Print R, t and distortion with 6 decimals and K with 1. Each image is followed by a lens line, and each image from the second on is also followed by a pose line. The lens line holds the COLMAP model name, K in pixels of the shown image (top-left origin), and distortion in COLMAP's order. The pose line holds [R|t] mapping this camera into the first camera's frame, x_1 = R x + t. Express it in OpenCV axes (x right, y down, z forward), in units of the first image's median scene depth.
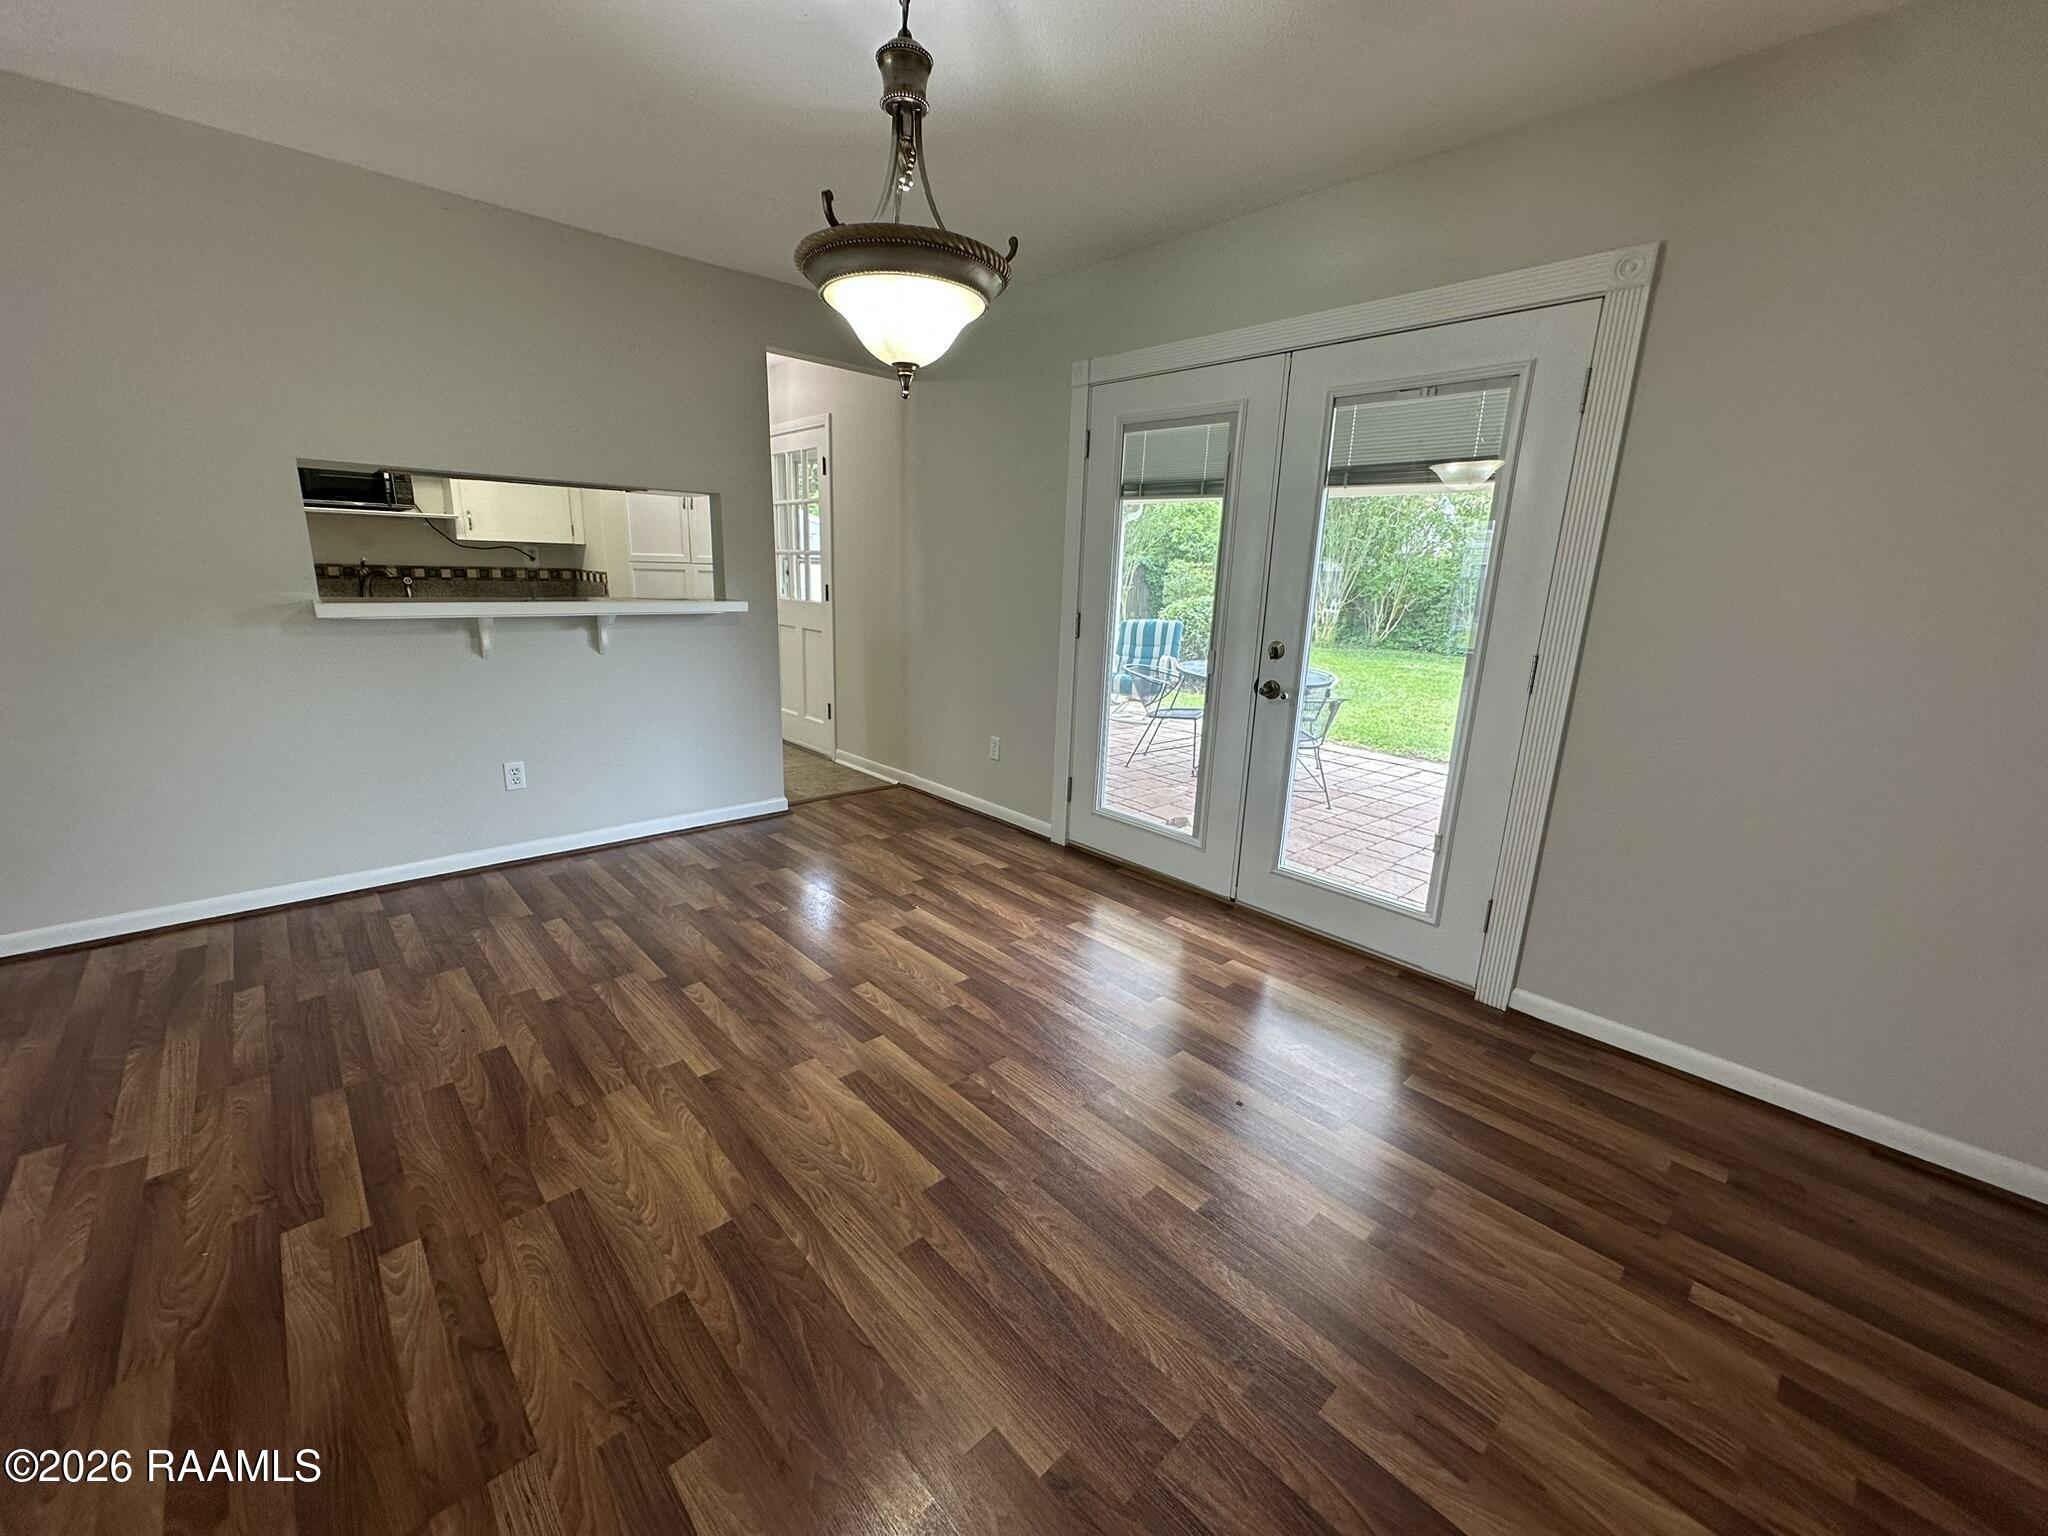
lens RADIAL K [[816.0, 0, 1025.9], [0, 816.0, 772.2], [0, 0, 1]] dist [-0.007660, 0.001532]
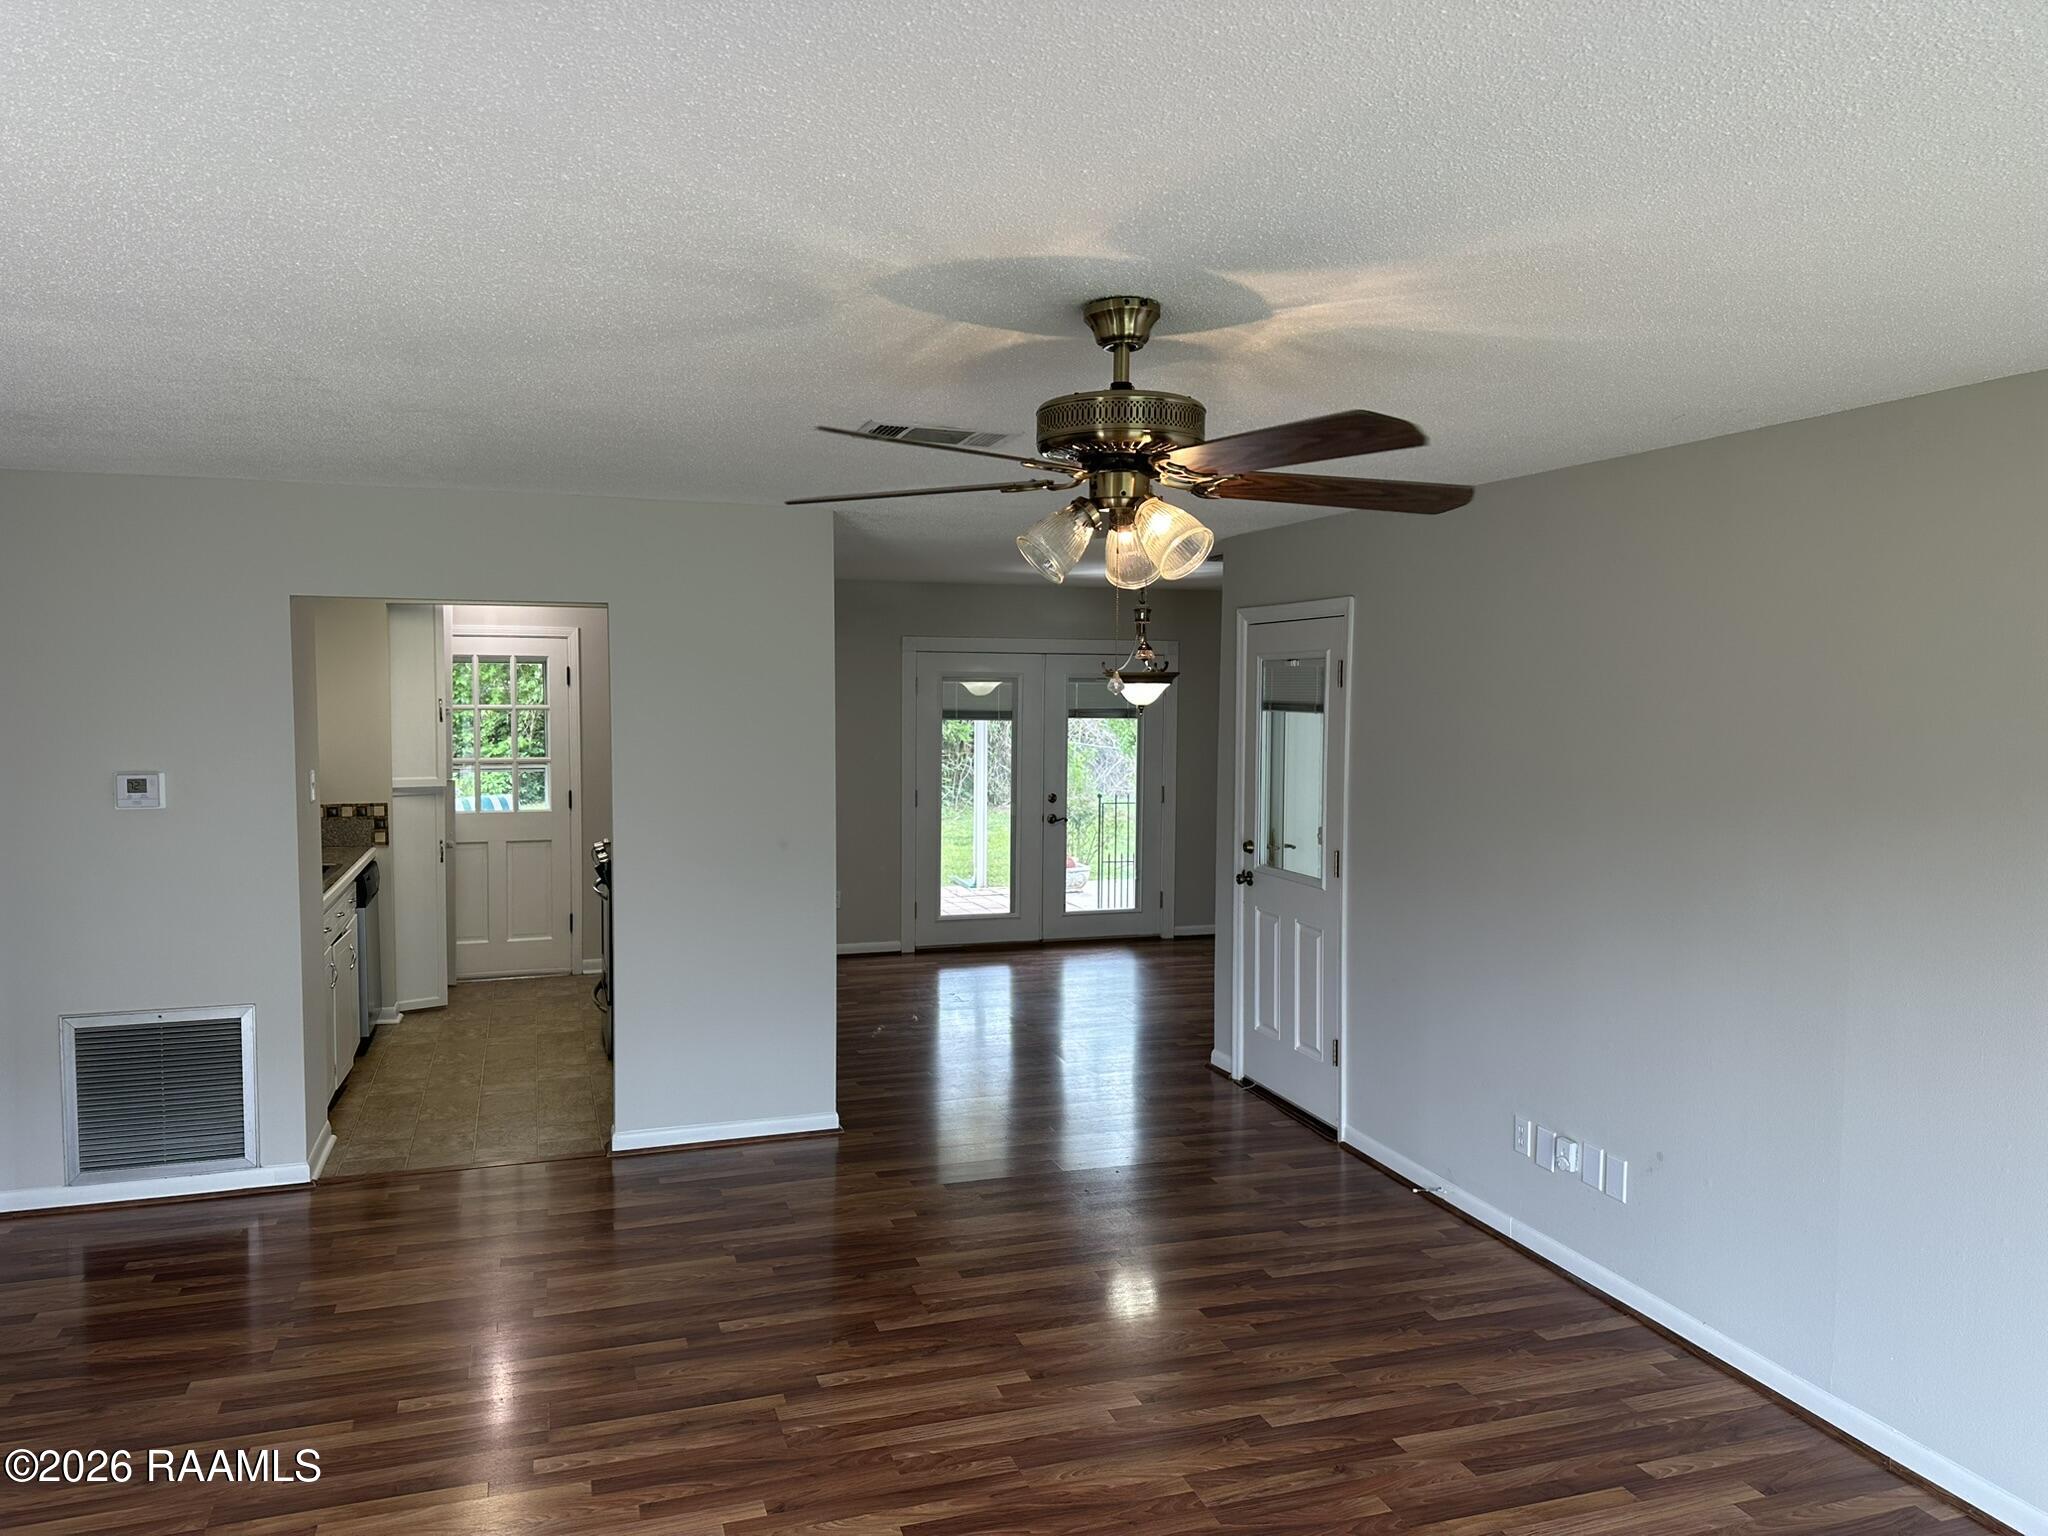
lens RADIAL K [[1422.6, 0, 1020.3], [0, 1422.6, 779.4], [0, 0, 1]] dist [0.040158, -0.042704]
pose [[0.414633, -0.094786, 0.905039, -2.745587], [0.225387, 0.974269, -0.001222, -0.205138], [-0.881635, 0.204491, 0.425327, -0.368054]]
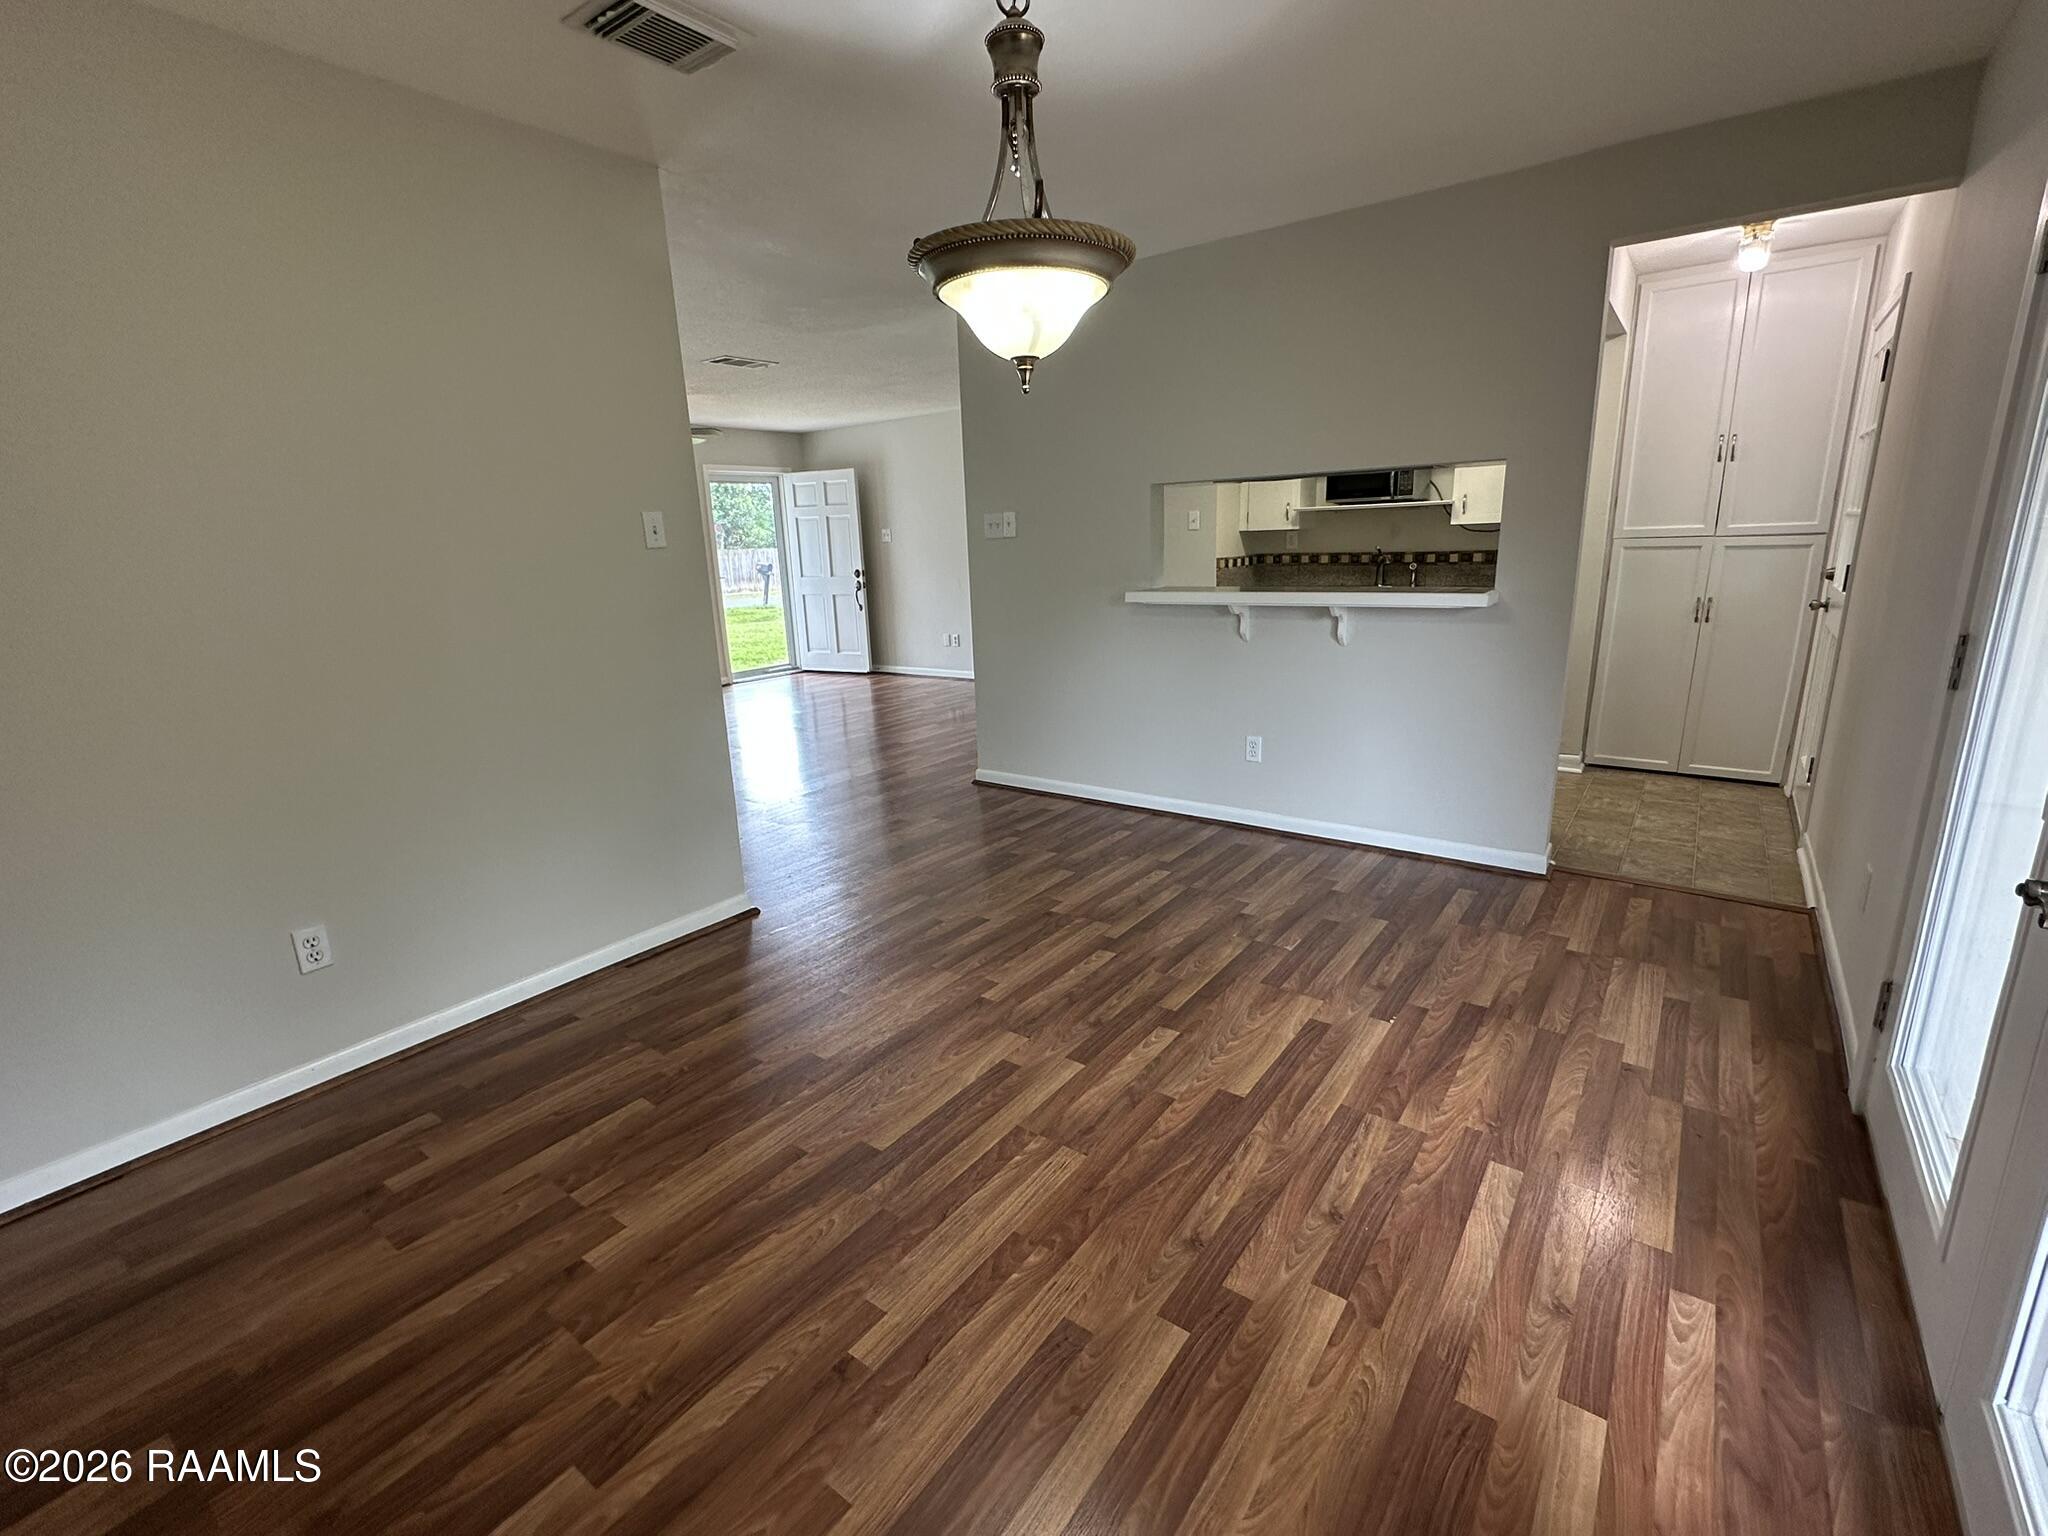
lens RADIAL K [[906.8, 0, 1019.3], [0, 906.8, 769.5], [0, 0, 1]] dist [-0.004444, -0.000222]
pose [[0.169663, 0.205090, -0.963926, 0.577772], [-0.199633, 0.964980, 0.170176, -0.130472], [0.965070, 0.163559, 0.204664, 0.508721]]
